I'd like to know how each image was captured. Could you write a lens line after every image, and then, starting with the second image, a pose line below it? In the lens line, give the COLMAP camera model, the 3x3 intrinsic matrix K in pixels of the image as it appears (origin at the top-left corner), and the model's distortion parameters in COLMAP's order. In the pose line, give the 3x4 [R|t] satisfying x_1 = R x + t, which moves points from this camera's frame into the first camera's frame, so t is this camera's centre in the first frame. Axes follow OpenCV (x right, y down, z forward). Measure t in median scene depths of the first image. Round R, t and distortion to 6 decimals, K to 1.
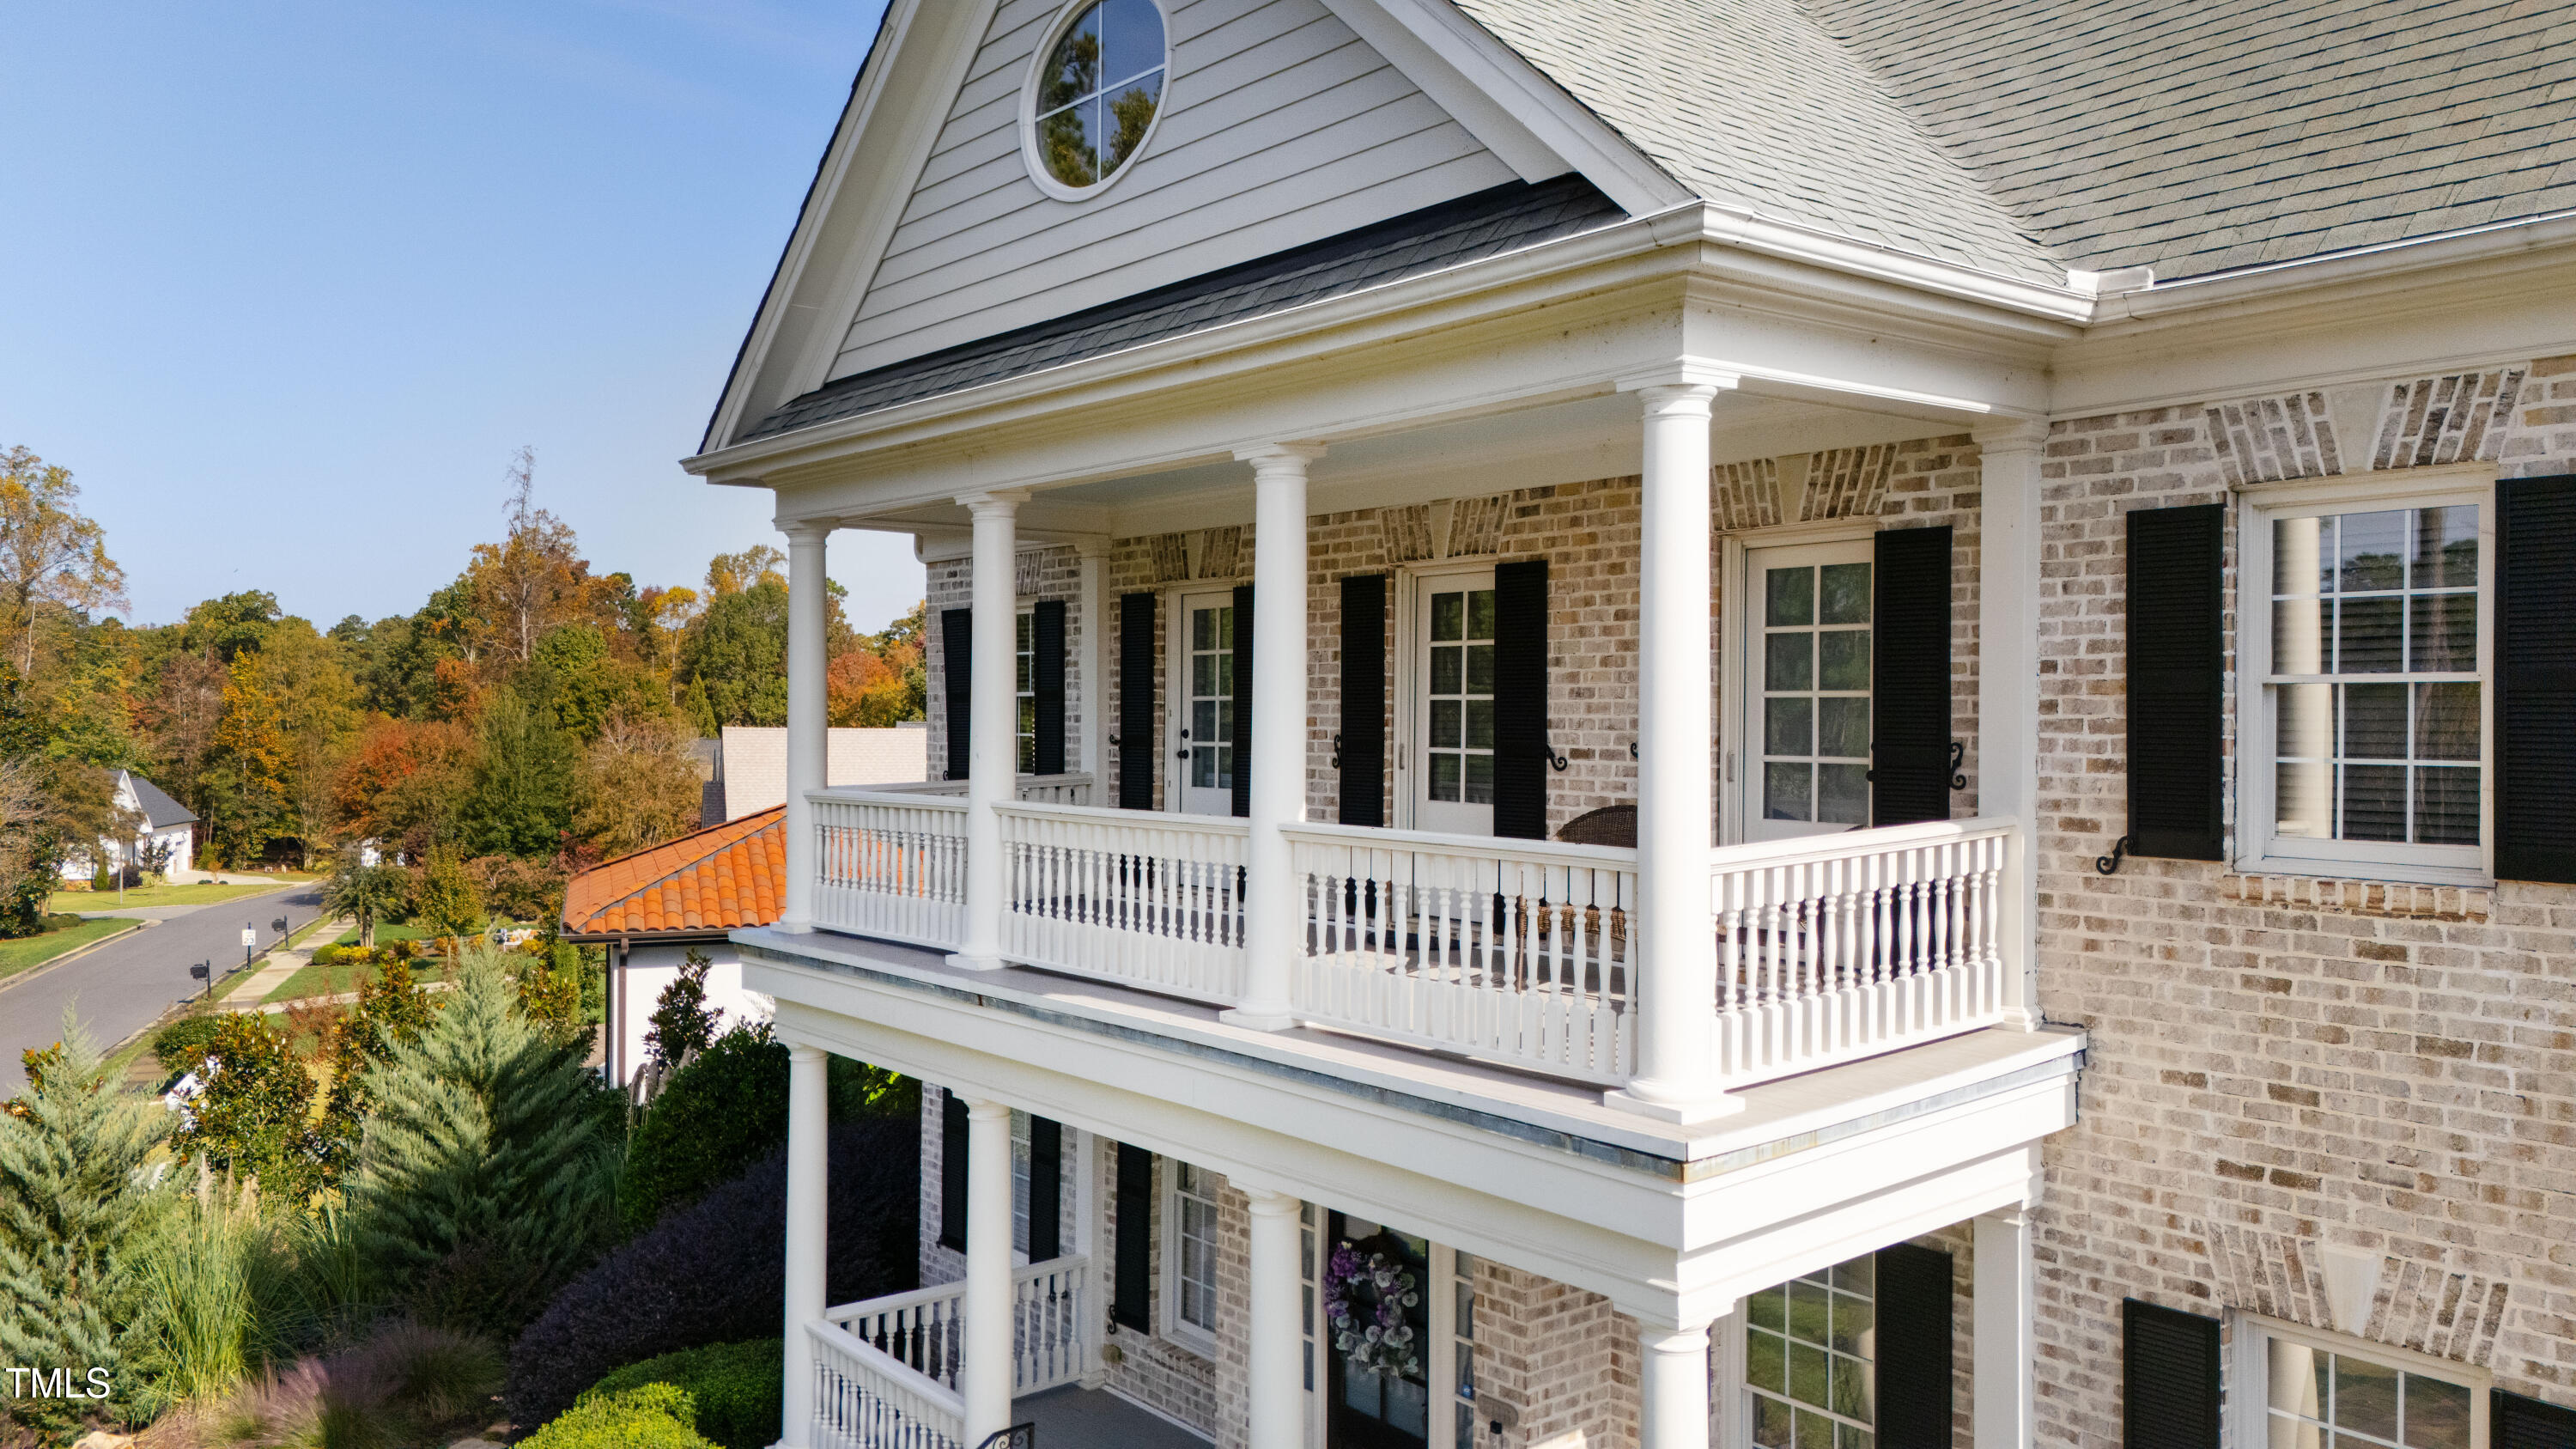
lens RADIAL K [[1889.2, 0, 1301.1], [0, 1889.2, 720.8], [0, 0, 1]] dist [0.106092, -0.108208]
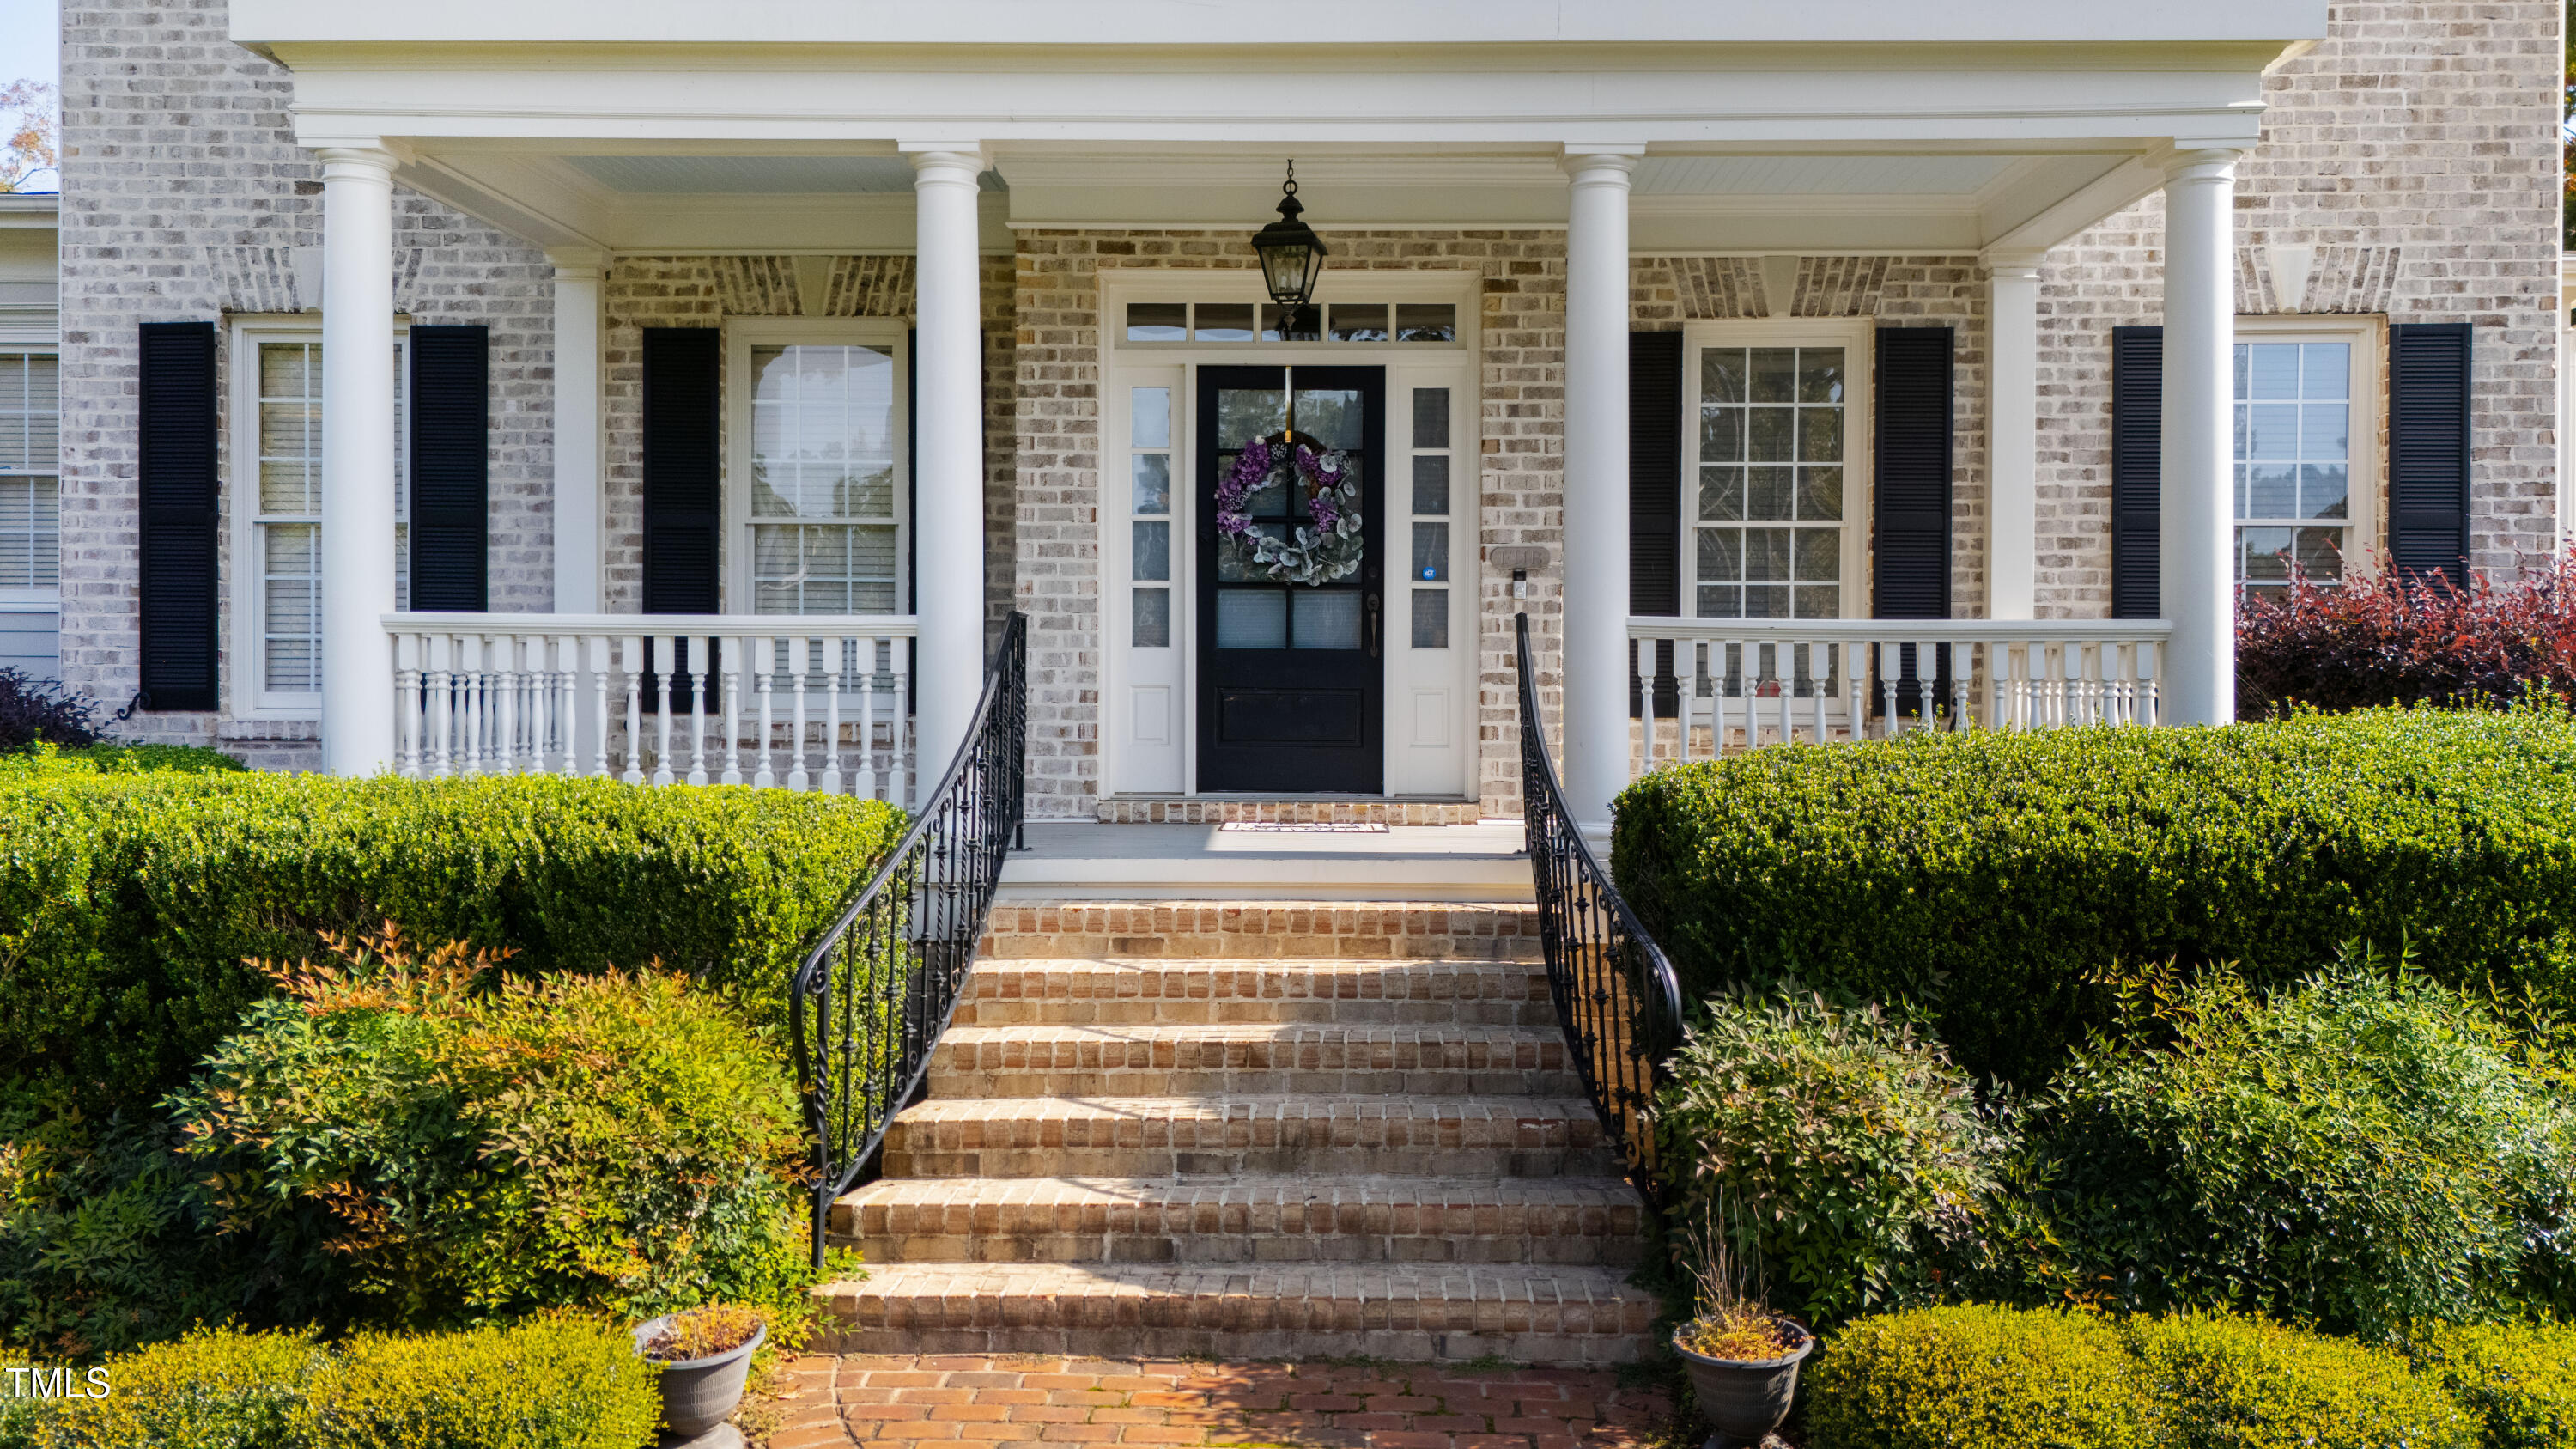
lens RADIAL K [[1920.7, 0, 1296.7], [0, 1920.7, 716.4], [0, 0, 1]] dist [0.140088, -0.216703]
pose [[0.655390, -0.008073, 0.755248, -0.833613], [0.003169, 0.999963, 0.007939, 0.534748], [-0.755284, -0.002809, 0.655392, 0.591080]]
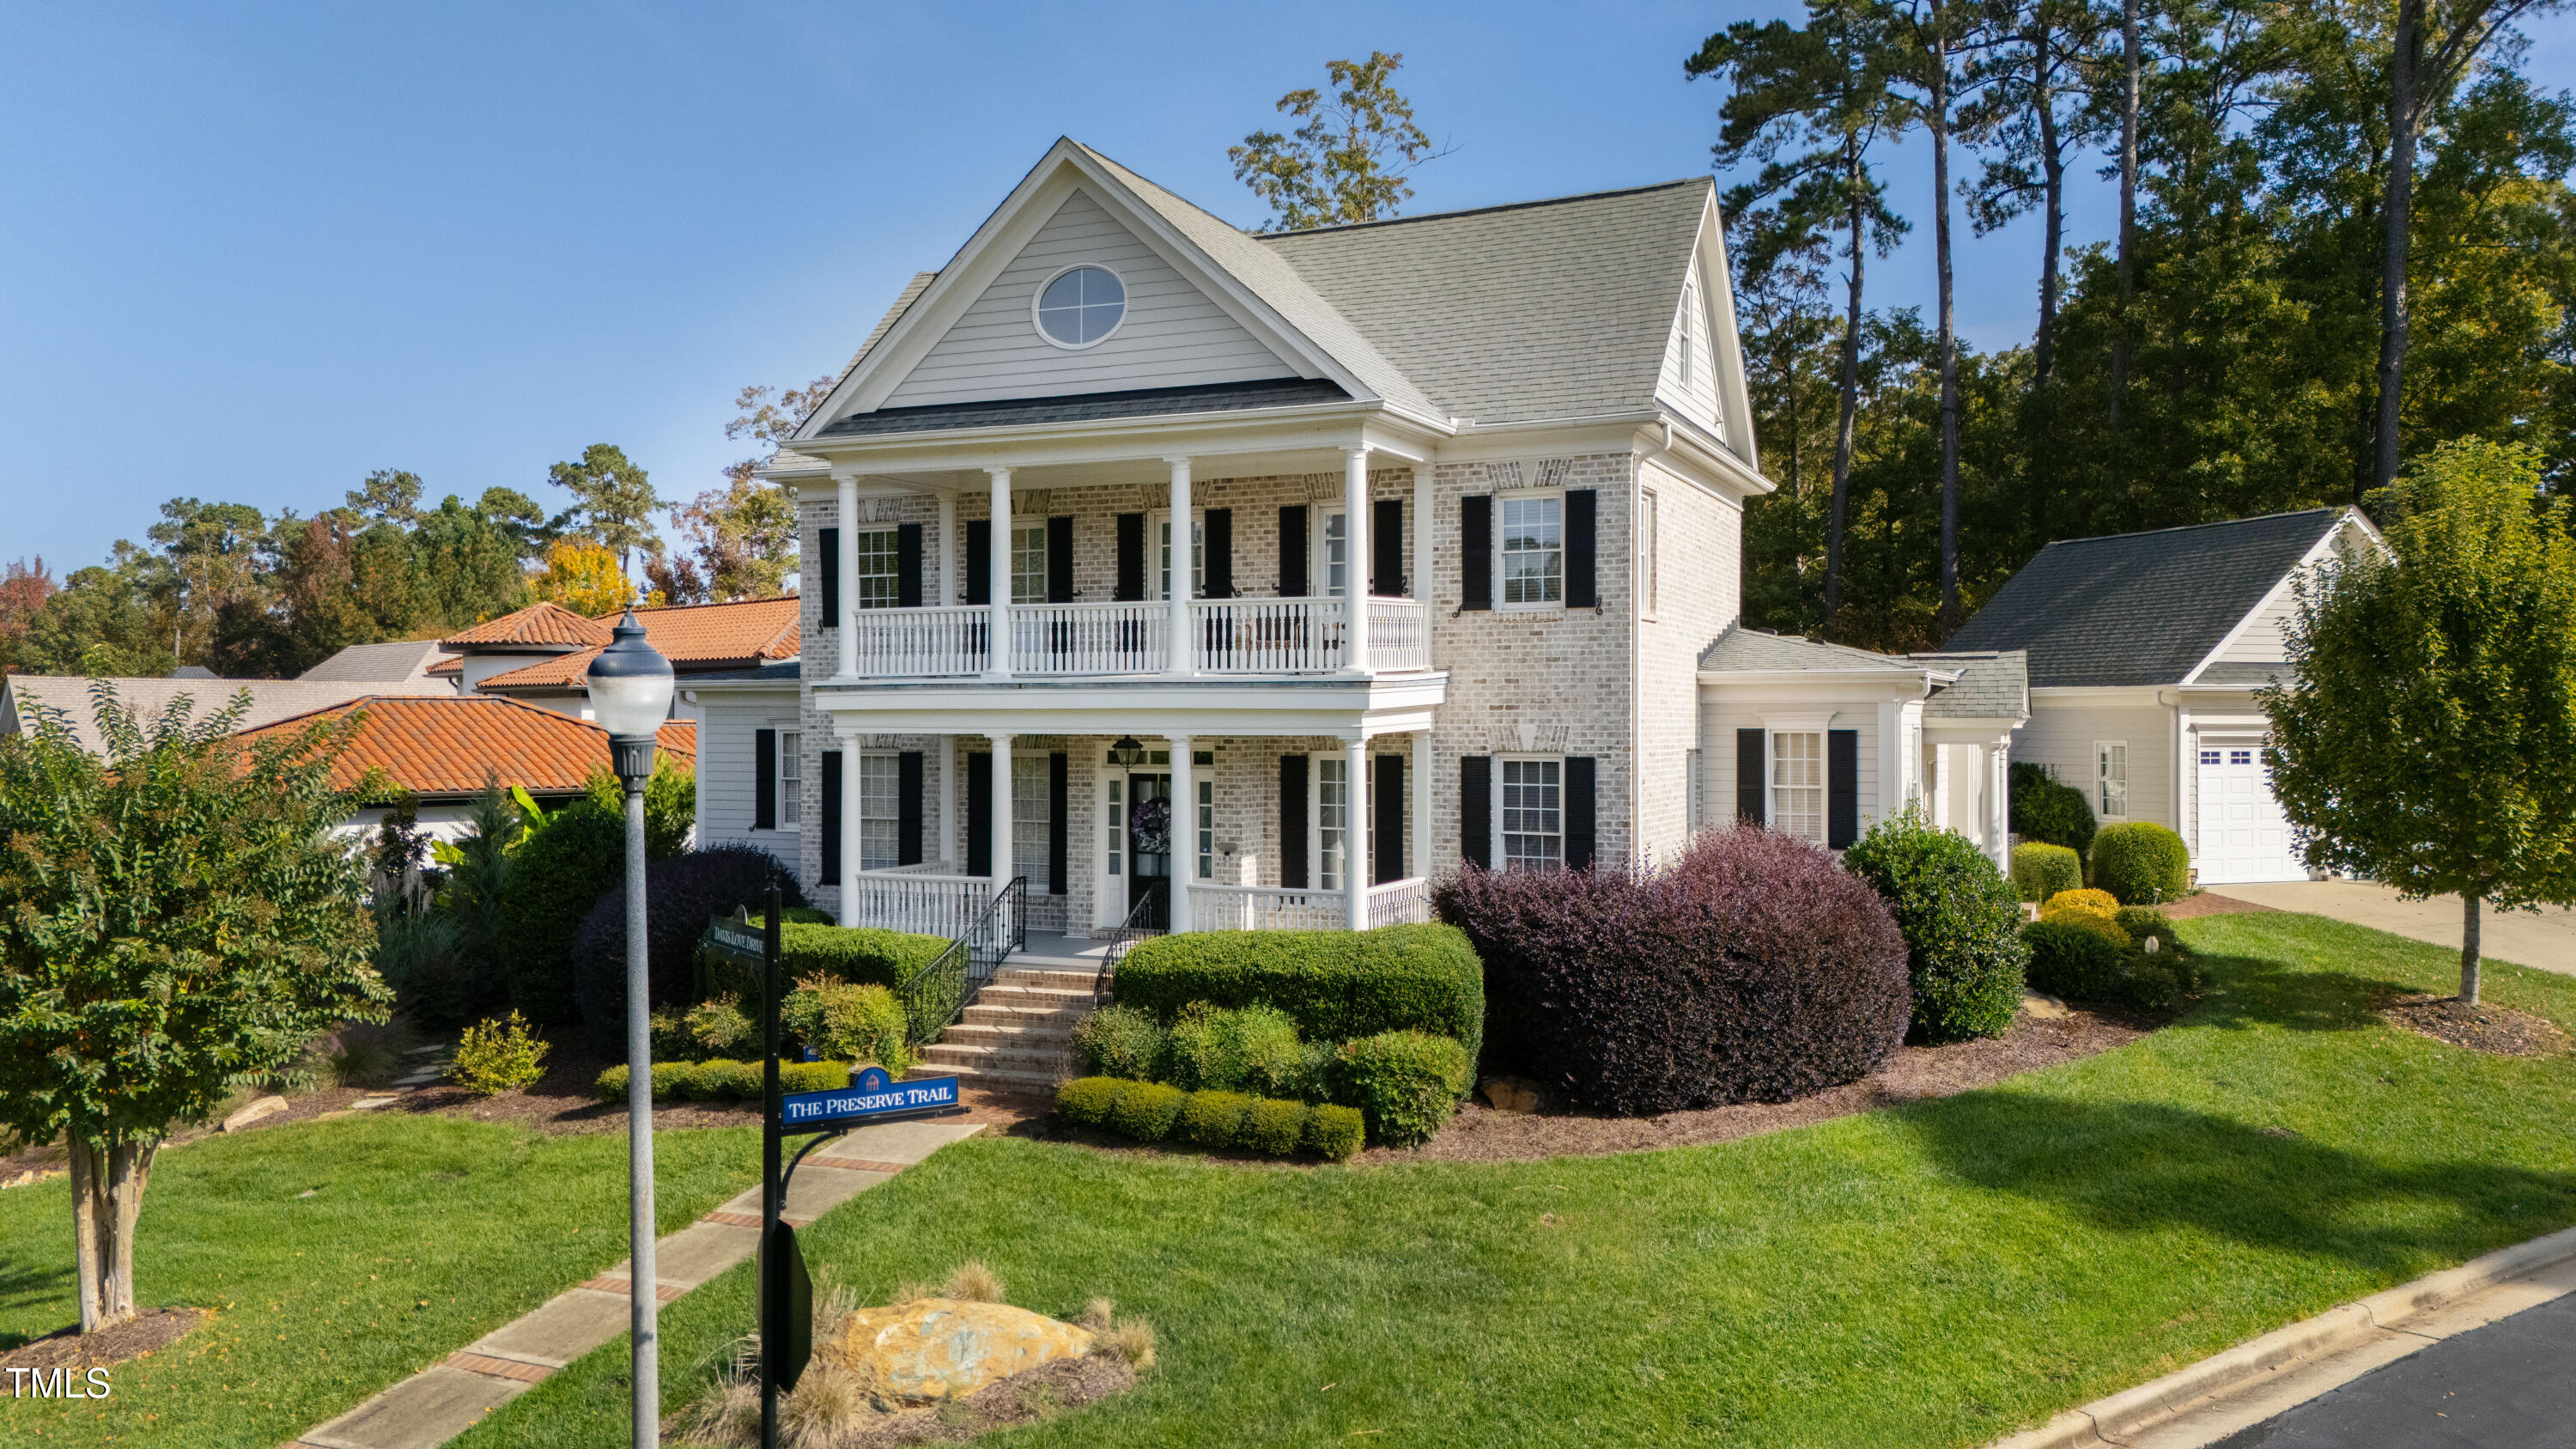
lens RADIAL K [[1920.7, 0, 1296.7], [0, 1920.7, 716.4], [0, 0, 1]] dist [0.140088, -0.216703]
pose [[0.901531, -0.002872, 0.432705, -1.127279], [0.005579, 0.999972, -0.004987, 0.252453], [-0.432678, 0.006910, 0.901522, -1.633386]]
